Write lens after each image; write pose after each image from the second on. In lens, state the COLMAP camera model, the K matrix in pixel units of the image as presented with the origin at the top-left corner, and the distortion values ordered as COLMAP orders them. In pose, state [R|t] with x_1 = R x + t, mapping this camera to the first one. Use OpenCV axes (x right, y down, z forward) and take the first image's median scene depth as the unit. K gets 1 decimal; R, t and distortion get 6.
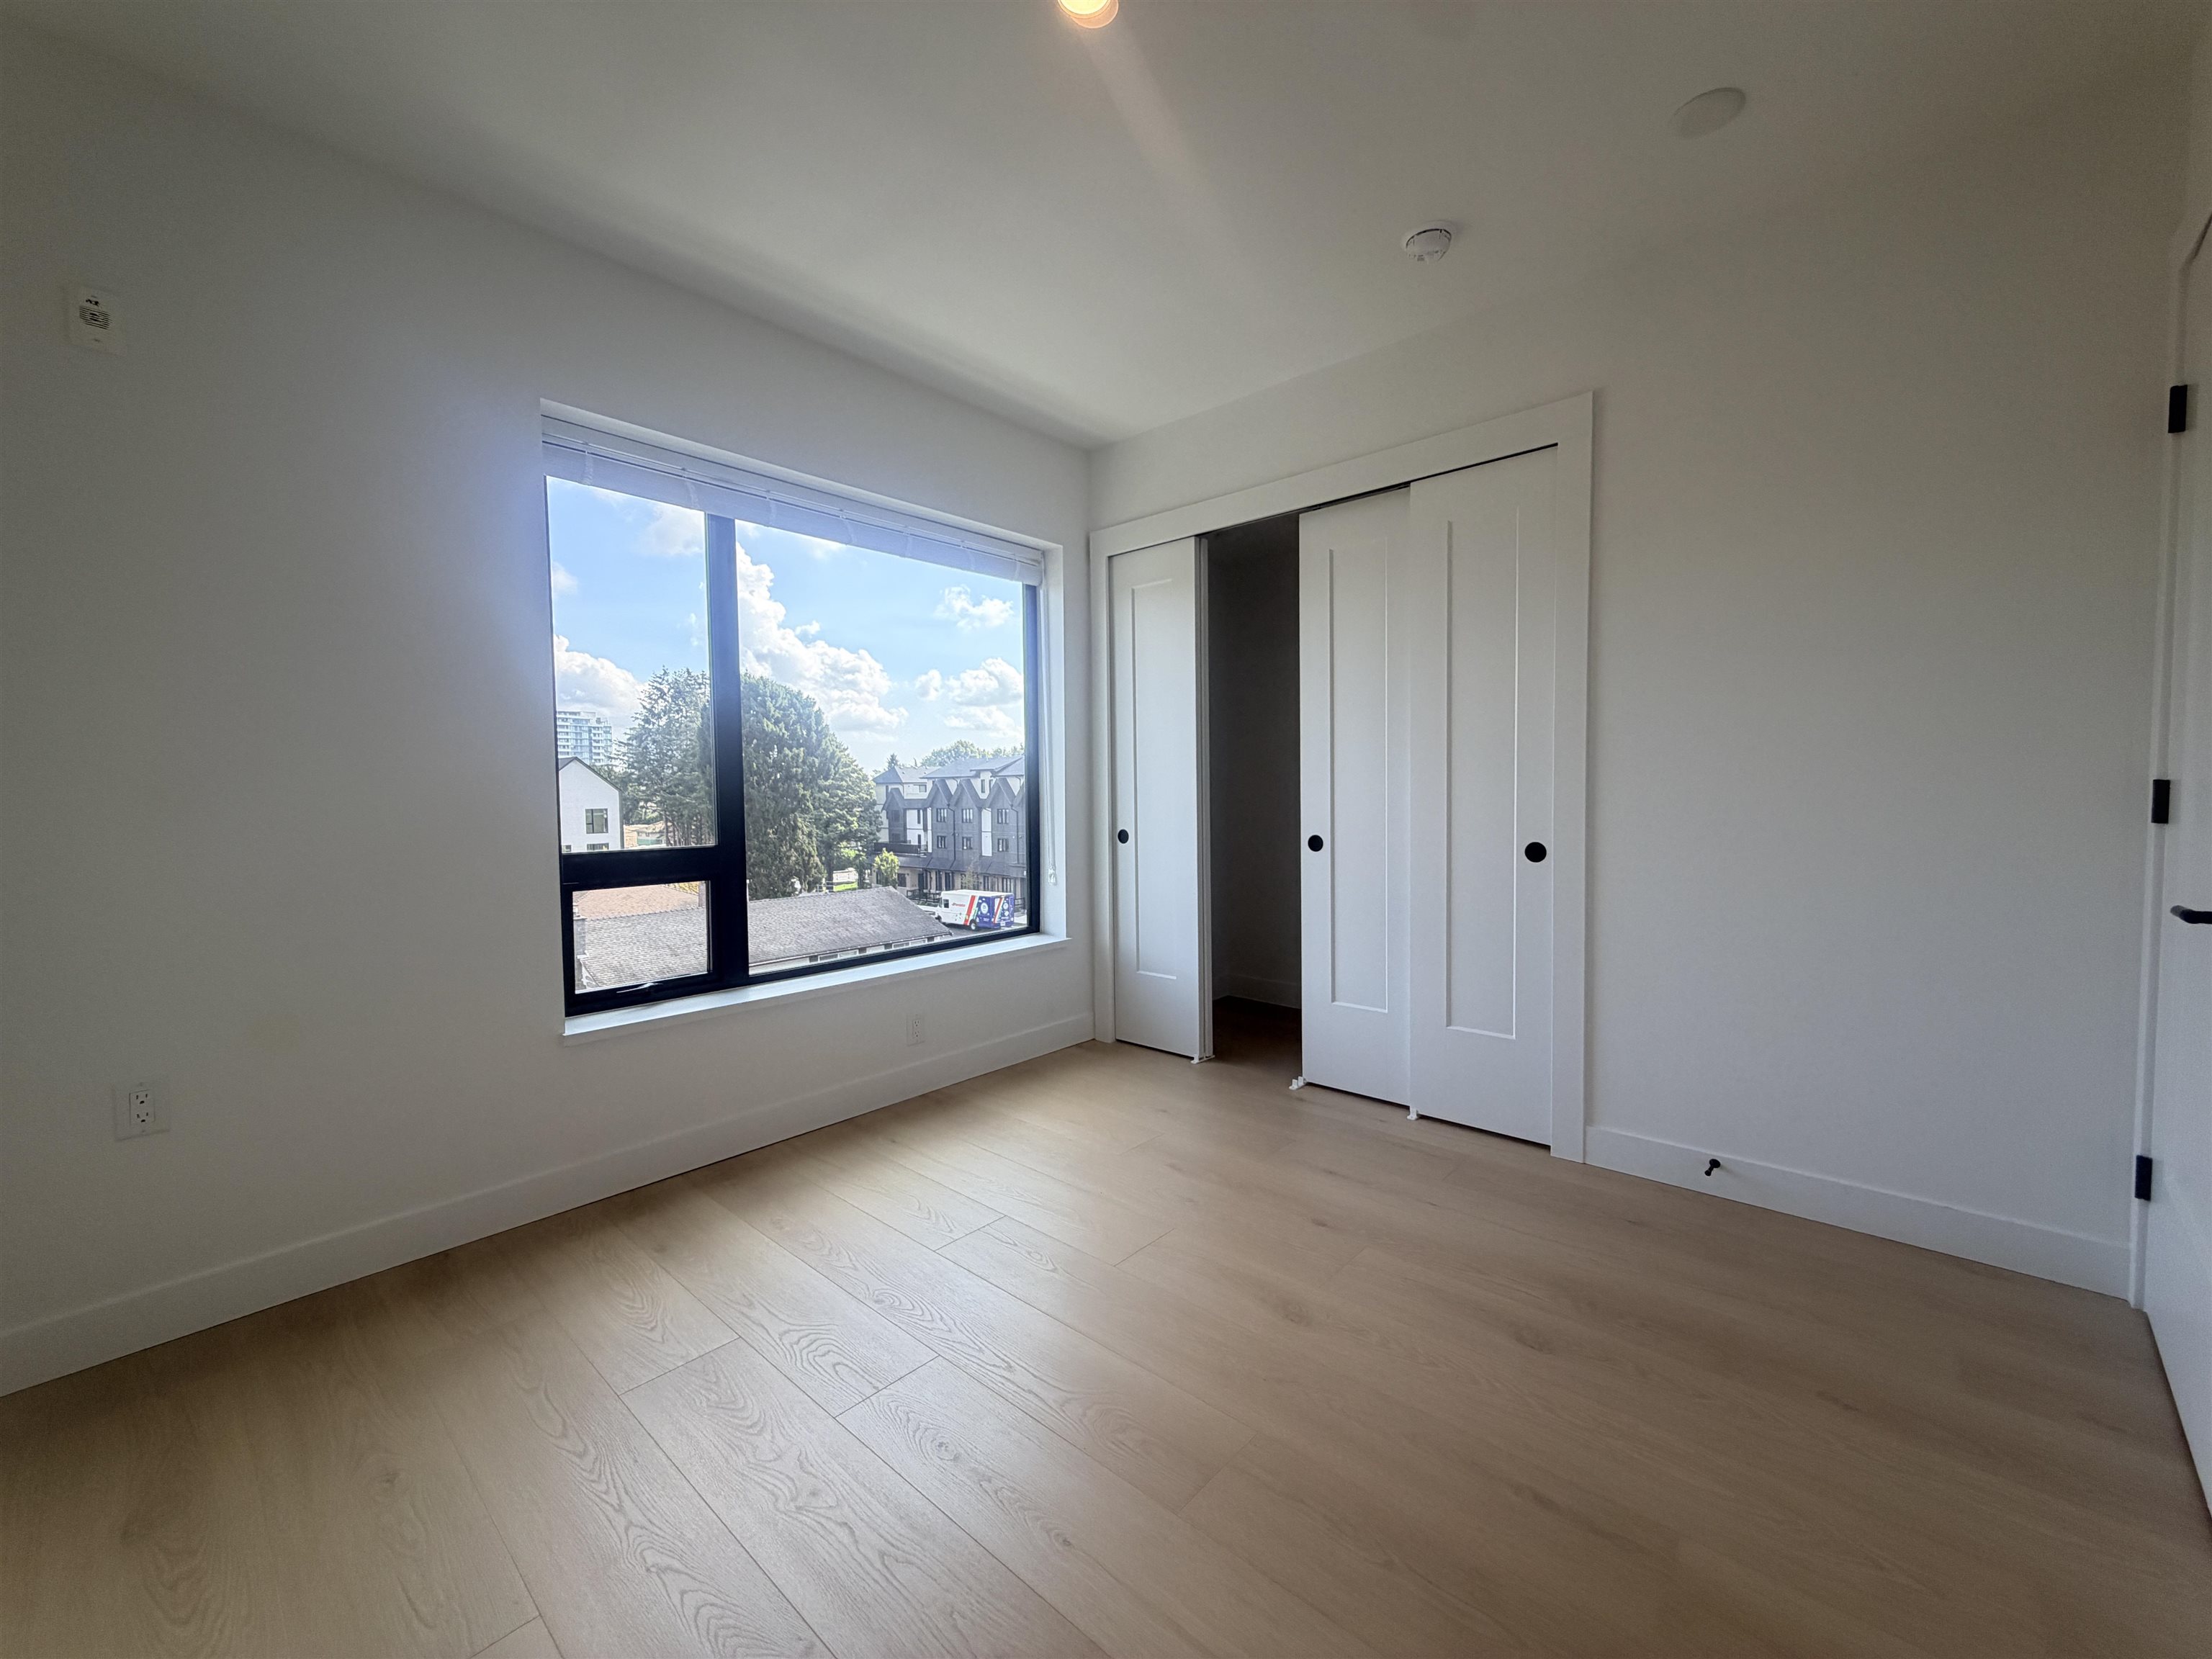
lens RADIAL K [[884.5, 0, 1097.3], [0, 884.5, 828.8], [0, 0, 1]] dist [-0.000385, 0.000376]
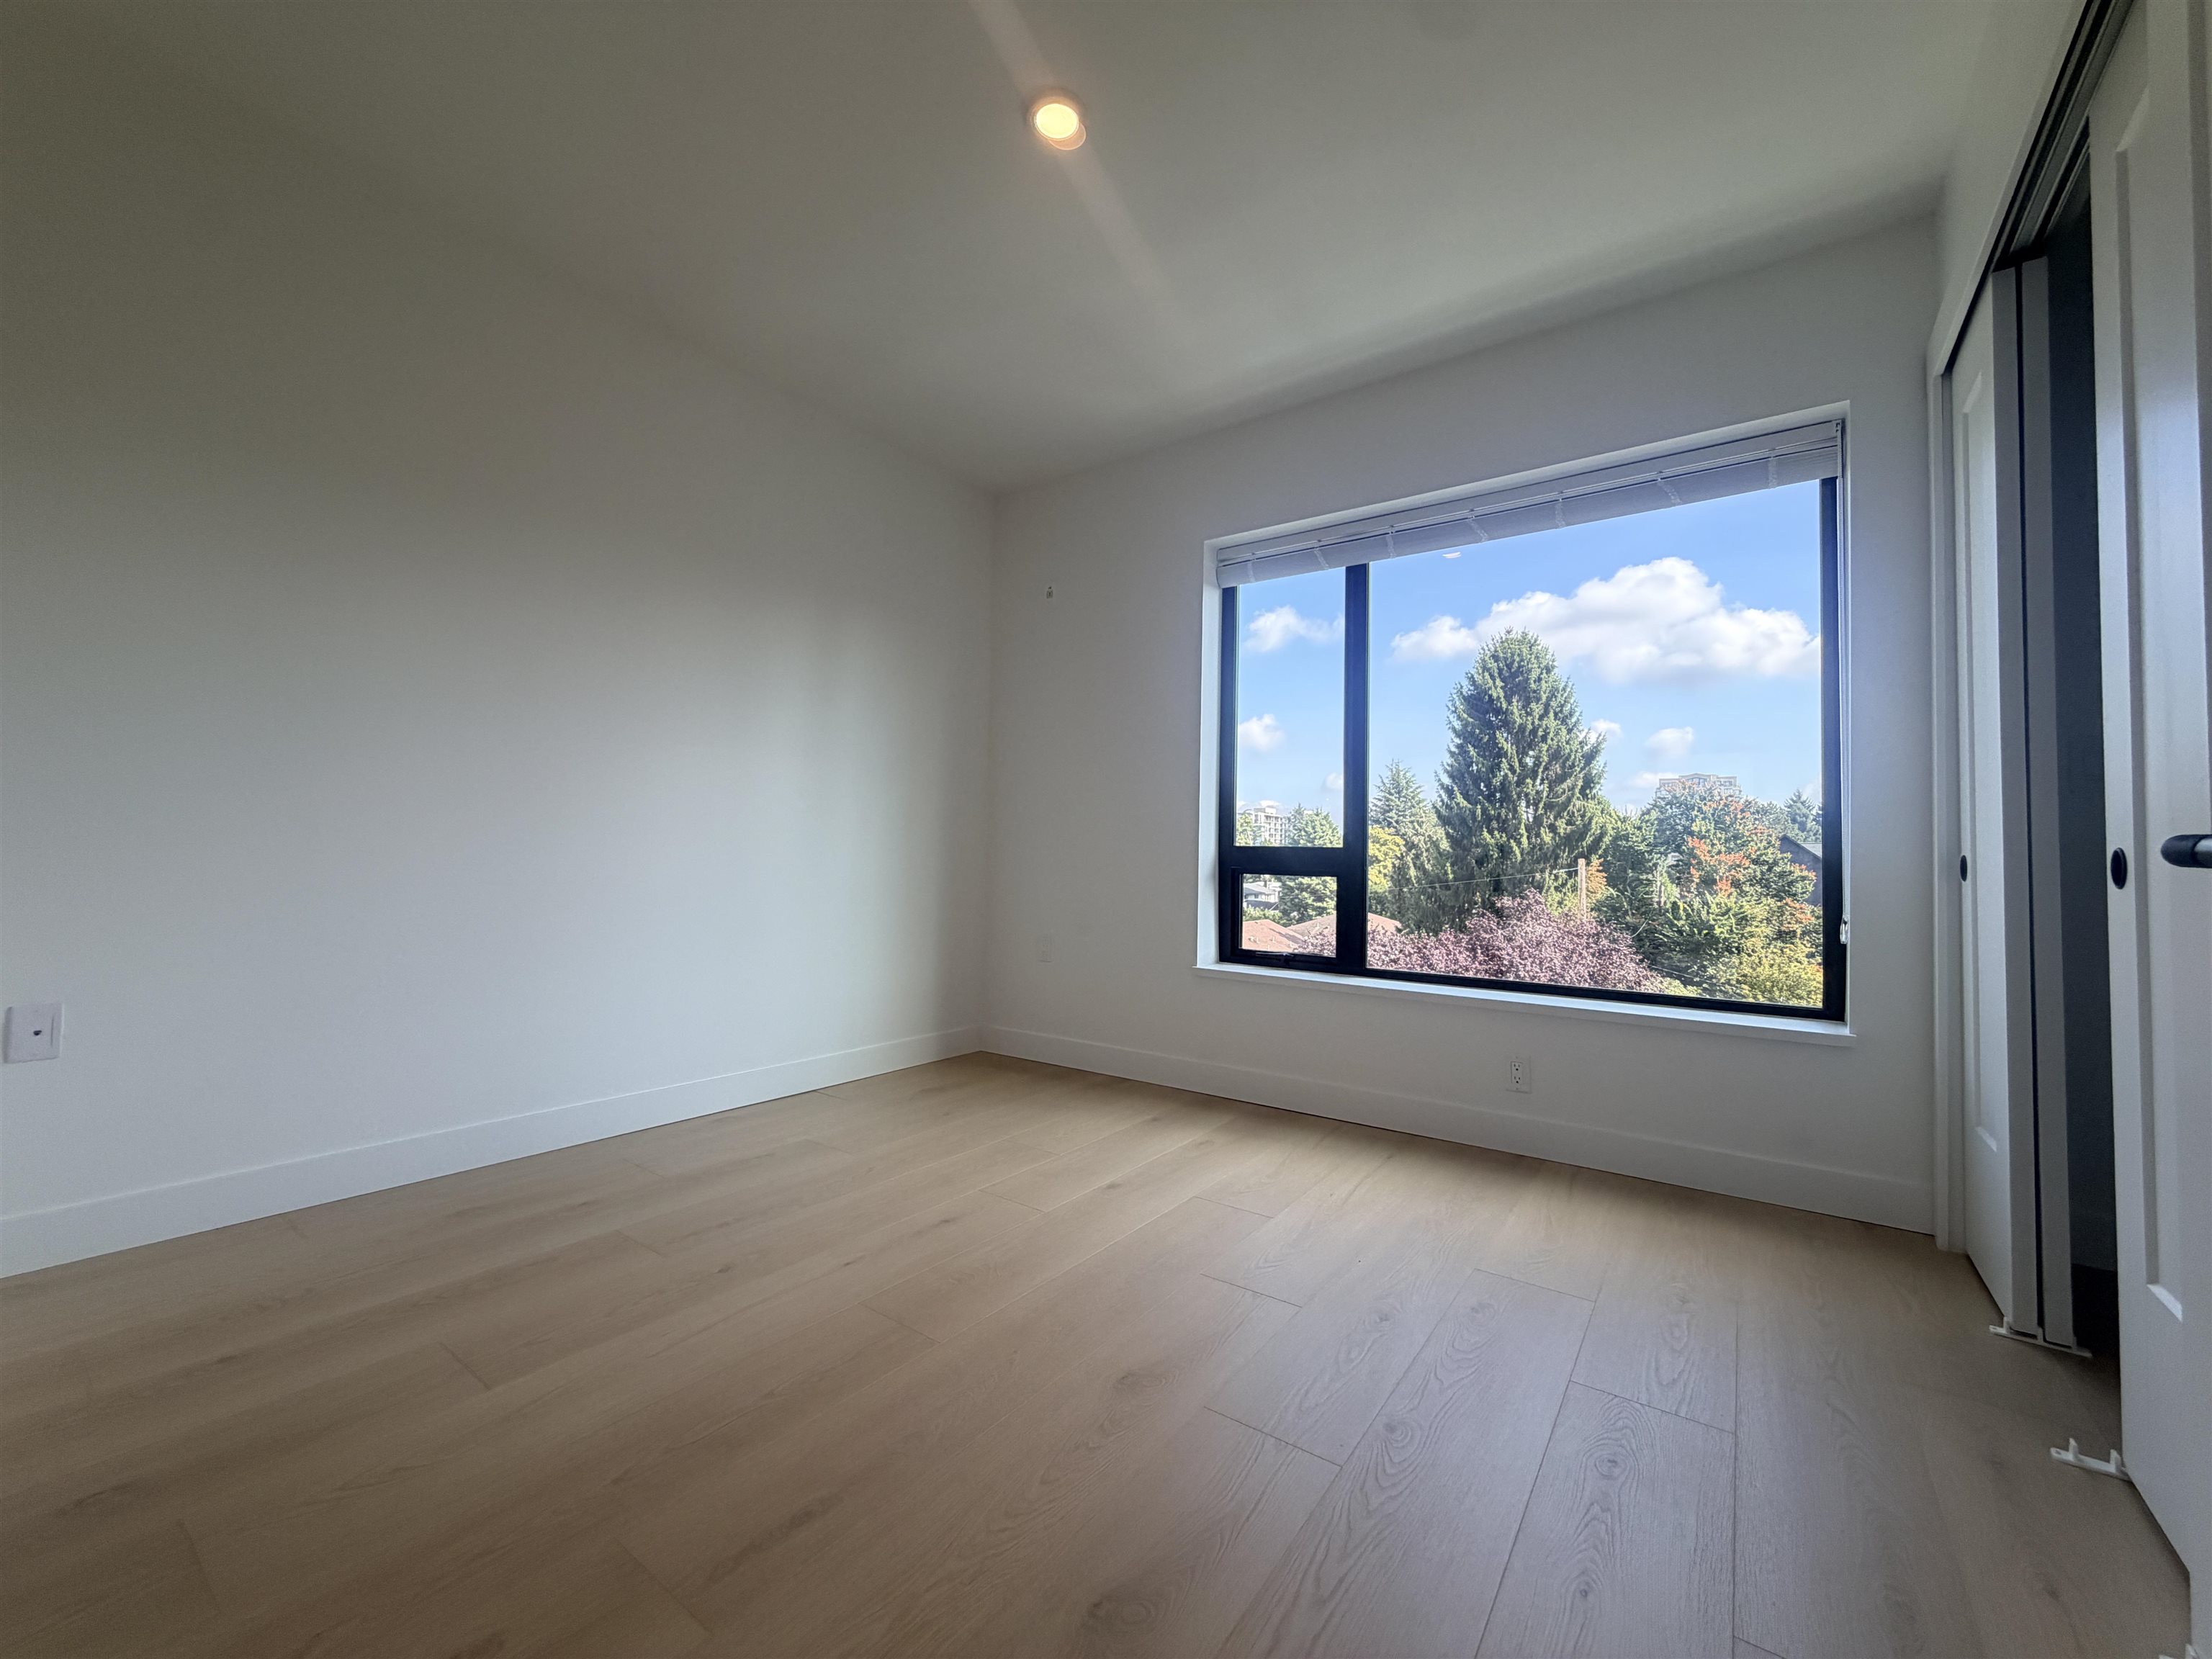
lens RADIAL K [[884.5, 0, 1097.3], [0, 884.5, 828.8], [0, 0, 1]] dist [-0.000385, 0.000376]
pose [[0.110434, -0.018616, -0.993709, 0.671640], [-0.063660, 0.997639, -0.025765, 0.043445], [0.991843, 0.066105, 0.108988, 0.546498]]
